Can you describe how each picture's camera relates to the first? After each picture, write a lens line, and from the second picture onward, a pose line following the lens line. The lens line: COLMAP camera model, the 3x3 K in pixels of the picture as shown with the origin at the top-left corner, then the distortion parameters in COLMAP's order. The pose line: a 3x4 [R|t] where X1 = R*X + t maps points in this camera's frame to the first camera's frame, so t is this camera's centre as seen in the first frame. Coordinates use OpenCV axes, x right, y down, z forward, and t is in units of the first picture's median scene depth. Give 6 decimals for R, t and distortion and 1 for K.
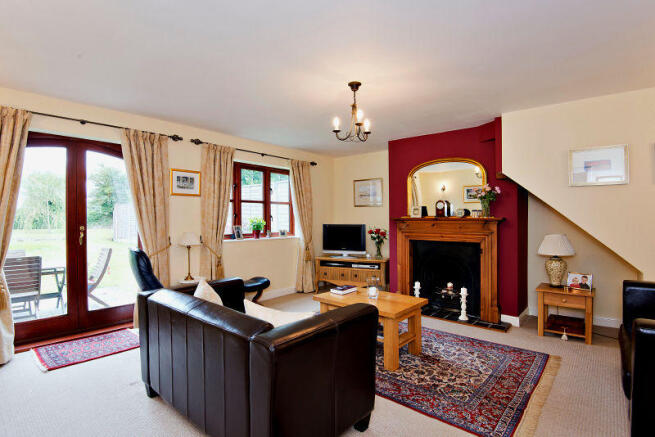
lens RADIAL K [[333.4, 0, 327.5], [0, 333.4, 218.5], [0, 0, 1]] dist [0.001016, 0.000009]
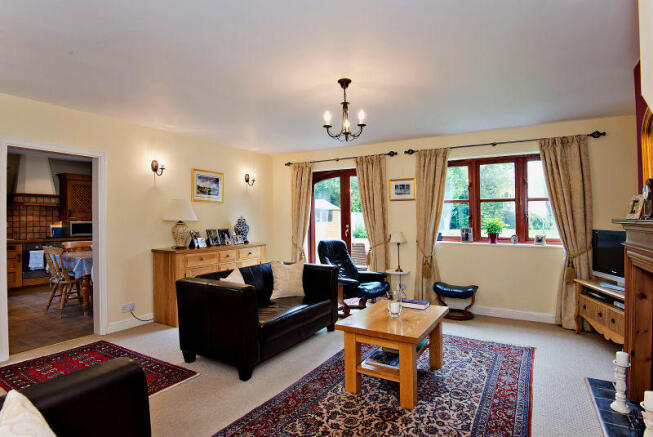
lens RADIAL K [[345.7, 0, 326.5], [0, 345.7, 218.5], [0, 0, 1]] dist [0.001816, 0.000266]
pose [[0.164439, -0.016229, -0.986254, 0.724609], [-0.007652, 0.999814, -0.017728, 0.018724], [0.986358, 0.010462, 0.164284, 0.534575]]
